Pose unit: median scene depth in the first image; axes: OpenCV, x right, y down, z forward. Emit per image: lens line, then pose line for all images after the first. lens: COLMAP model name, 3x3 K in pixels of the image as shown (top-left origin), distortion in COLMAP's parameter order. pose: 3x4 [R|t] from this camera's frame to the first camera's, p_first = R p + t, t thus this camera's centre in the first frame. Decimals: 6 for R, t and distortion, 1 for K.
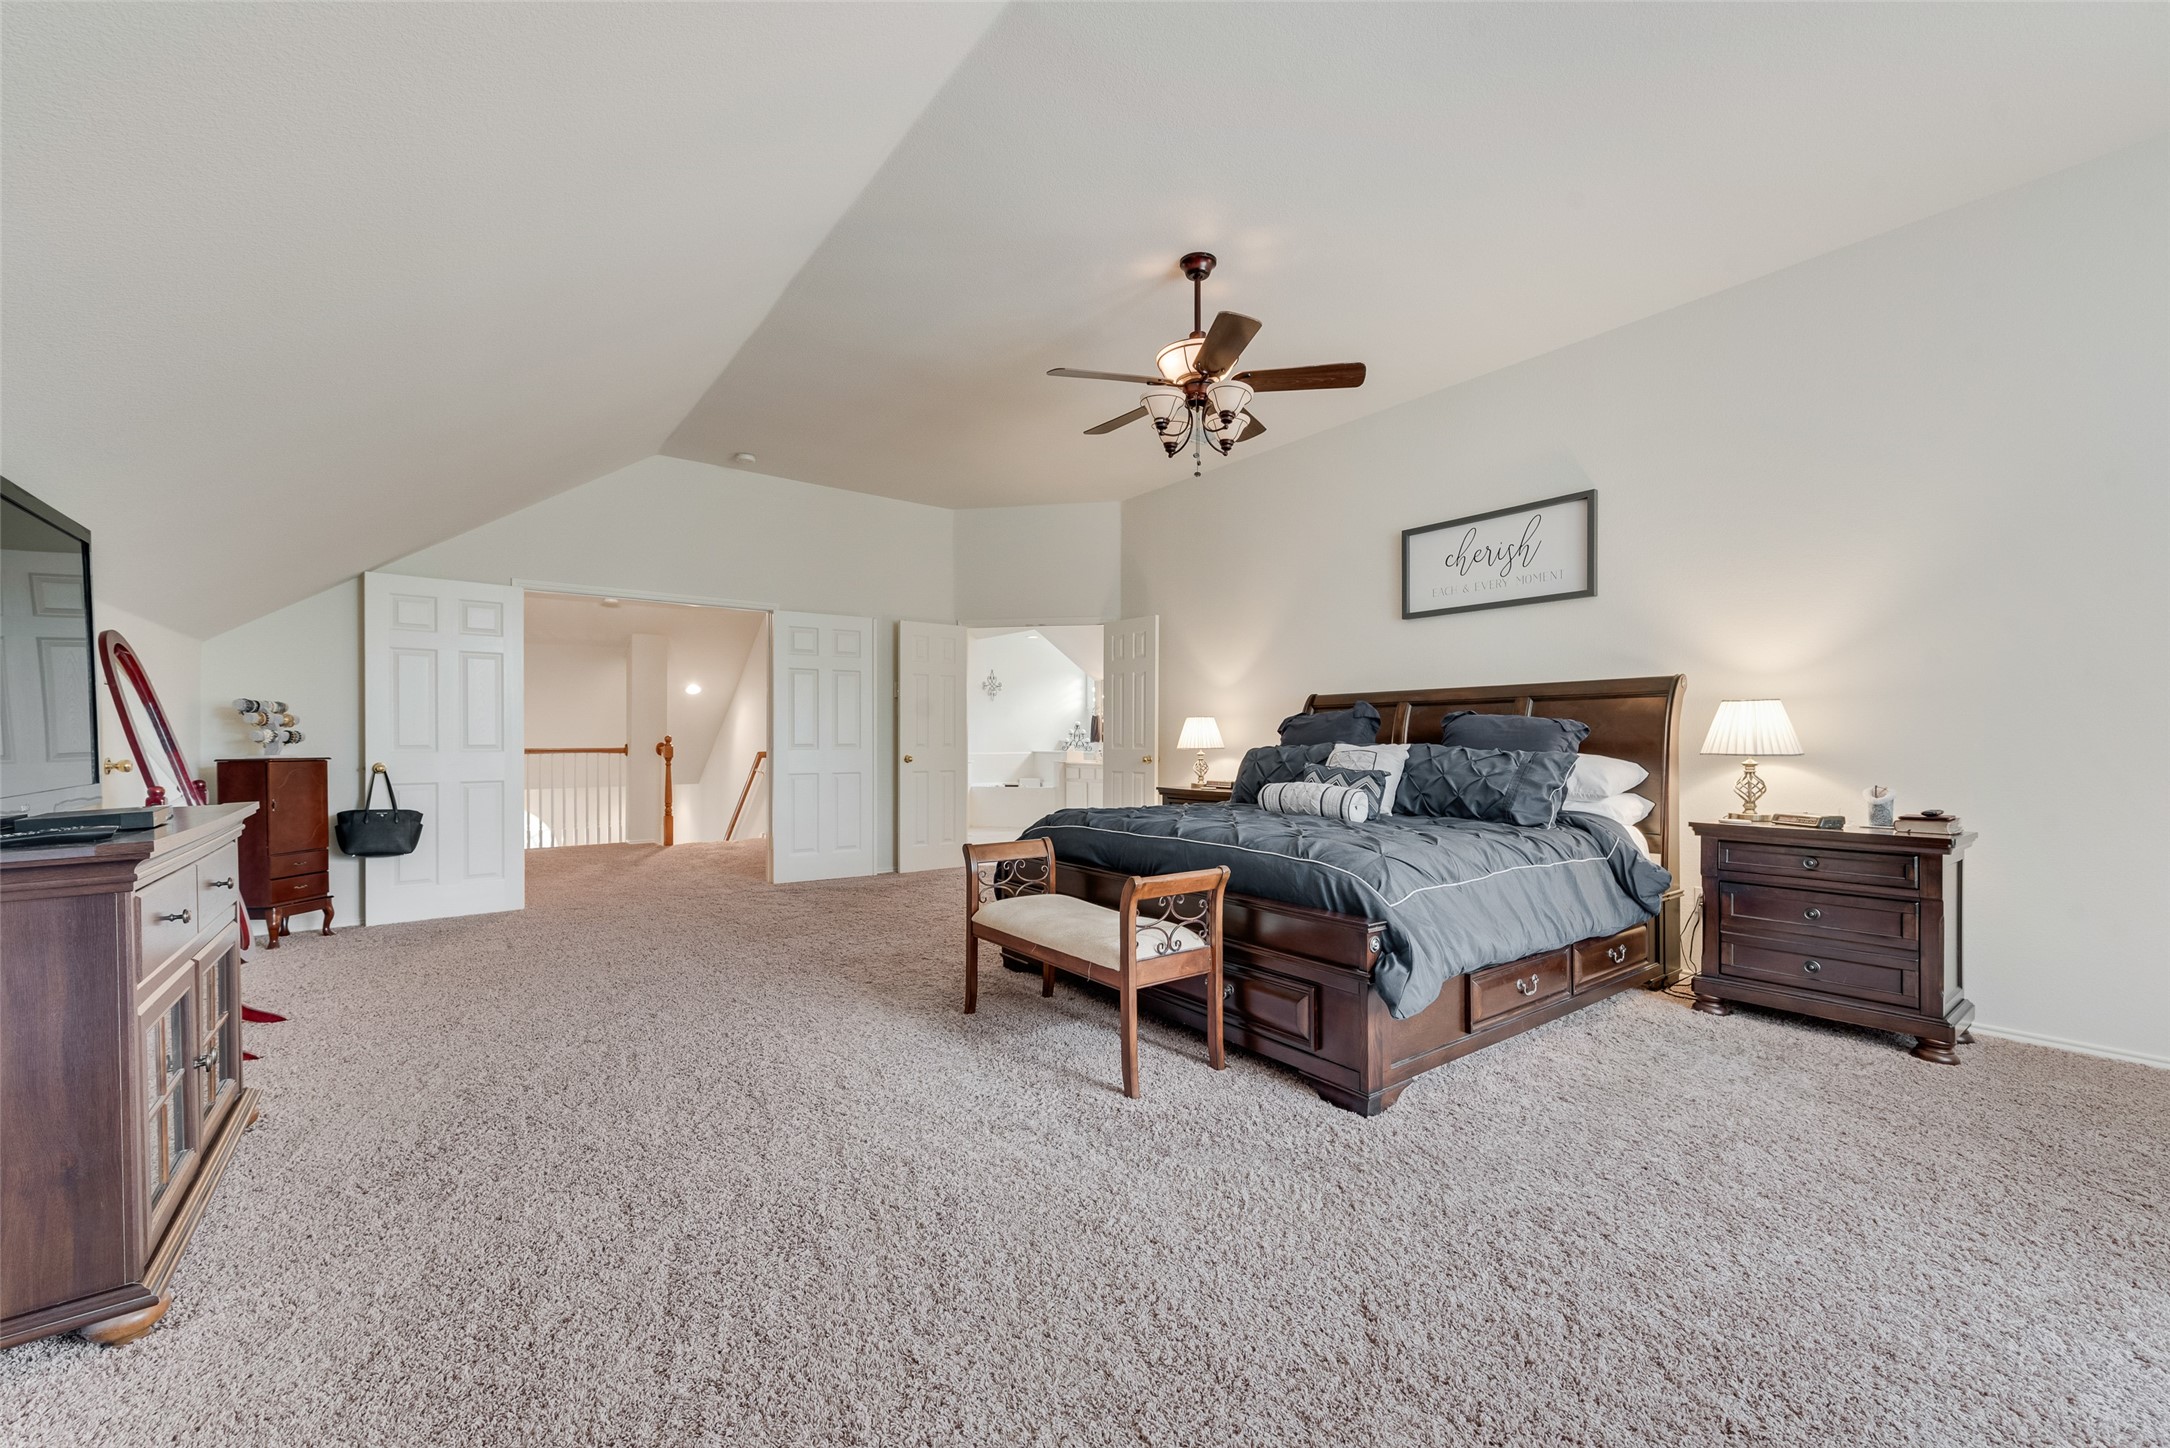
lens RADIAL K [[850.4, 0, 1082.2], [0, 850.4, 738.8], [0, 0, 1]] dist [0.000292, -0.000103]
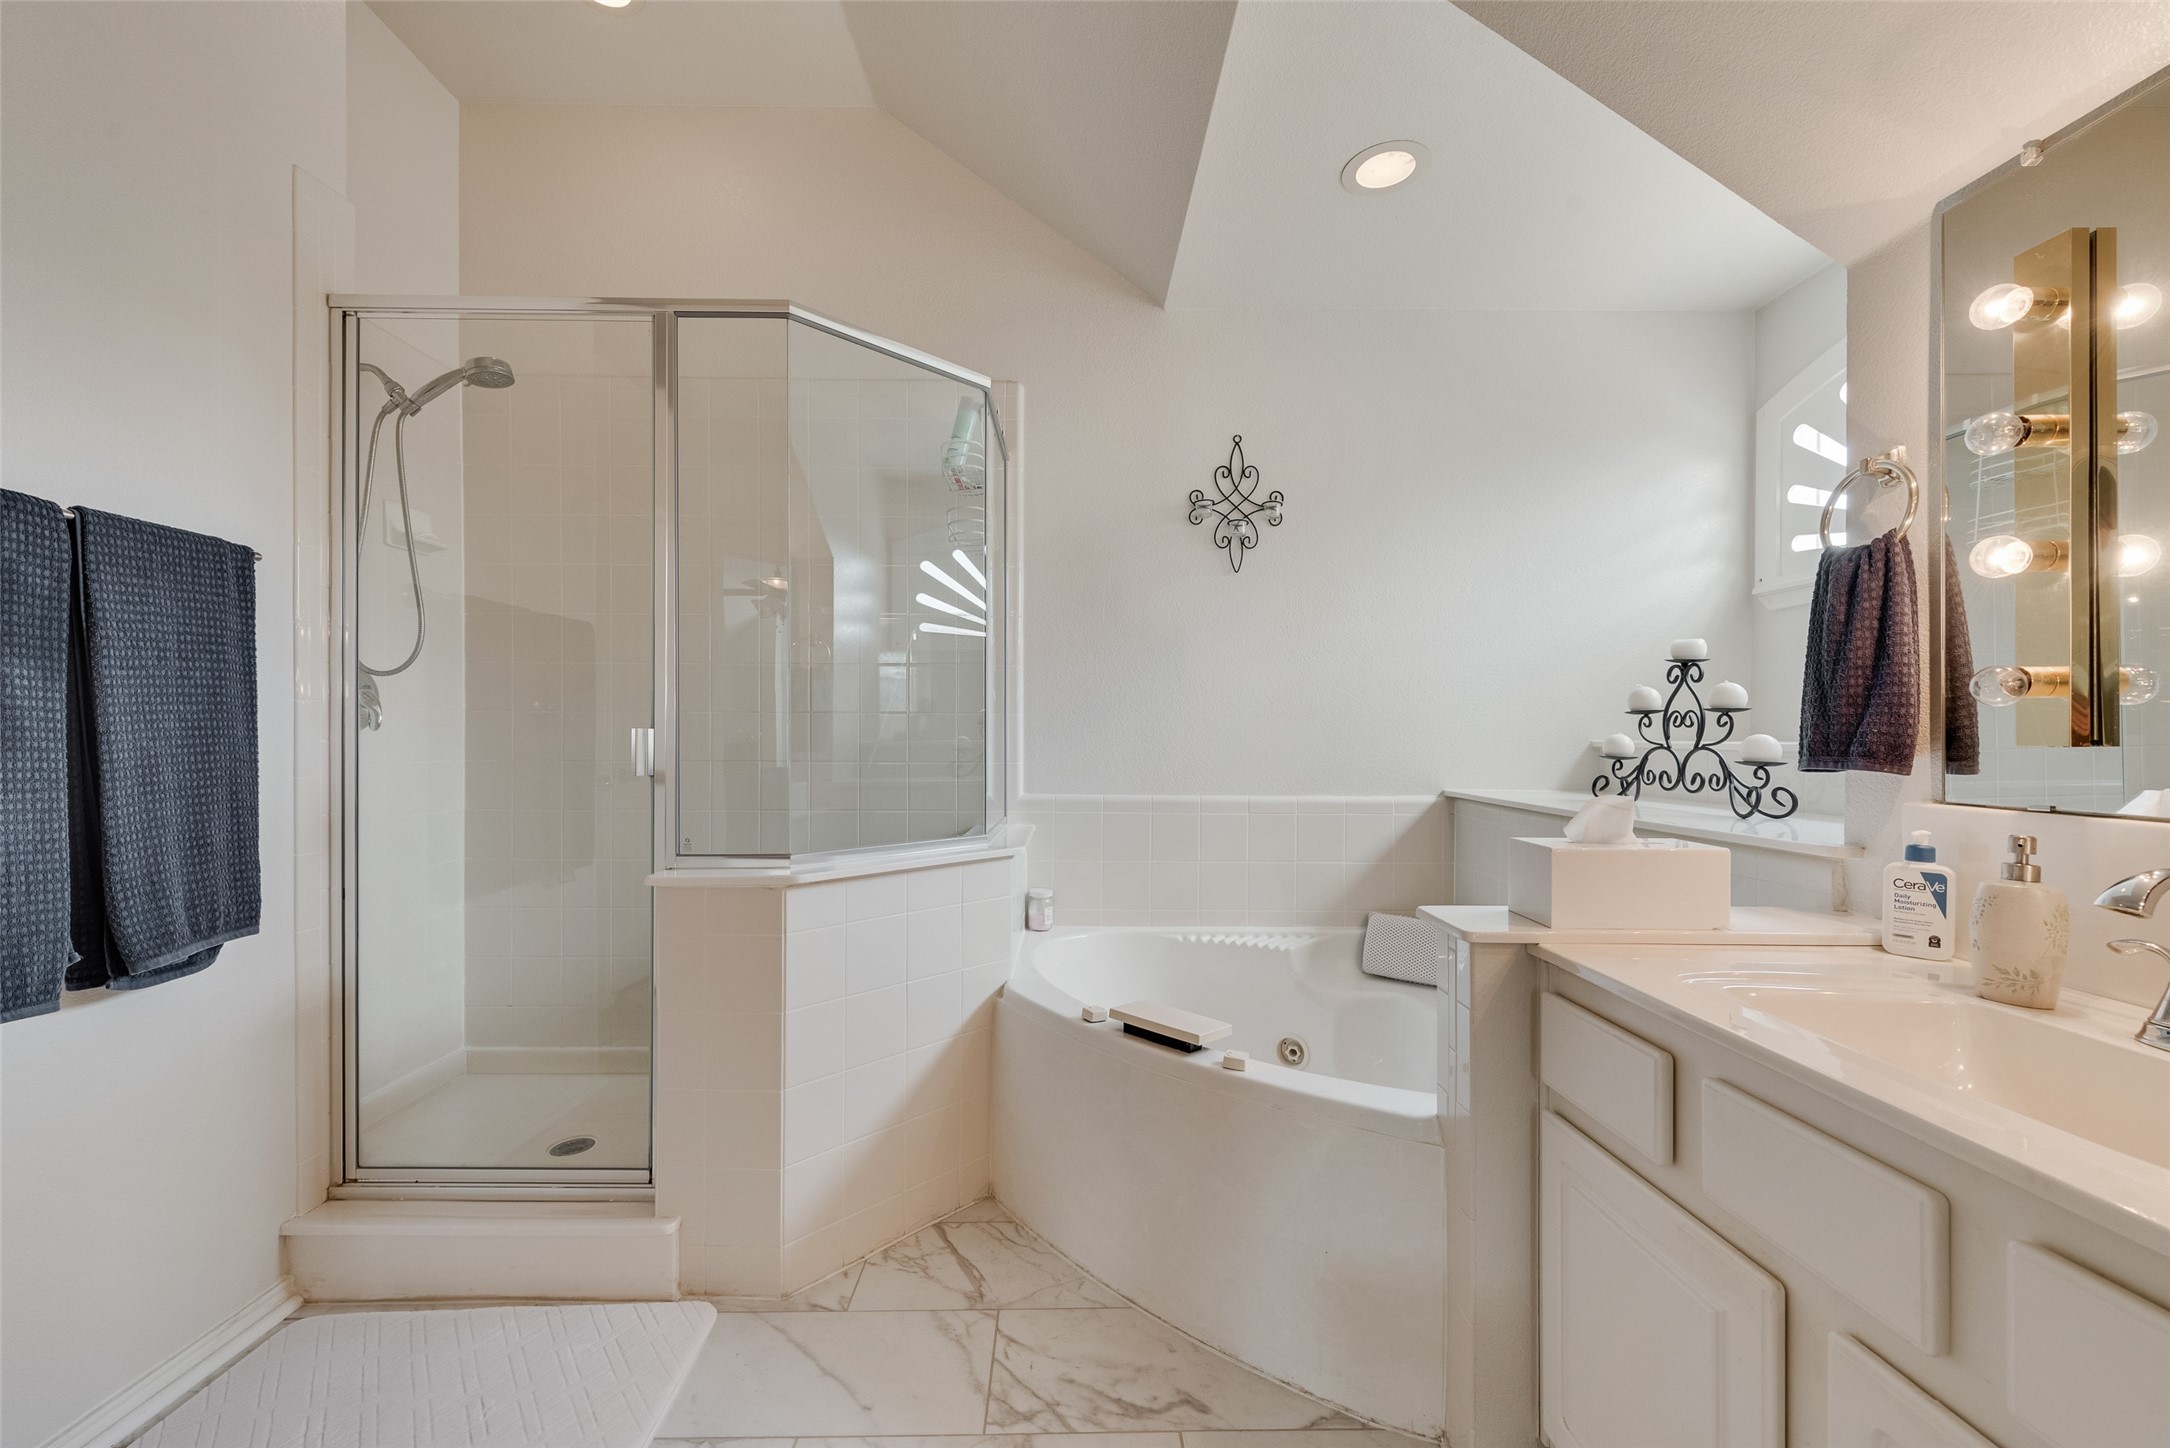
lens RADIAL K [[850.4, 0, 1080.5], [0, 850.4, 730.3], [0, 0, 1]] dist [0.000292, -0.000103]
pose [[0.795008, 0.004536, -0.606582, 0.000547], [-0.004175, 0.999989, 0.002006, -0.001881], [0.606584, 0.000938, 0.795019, 0.796094]]
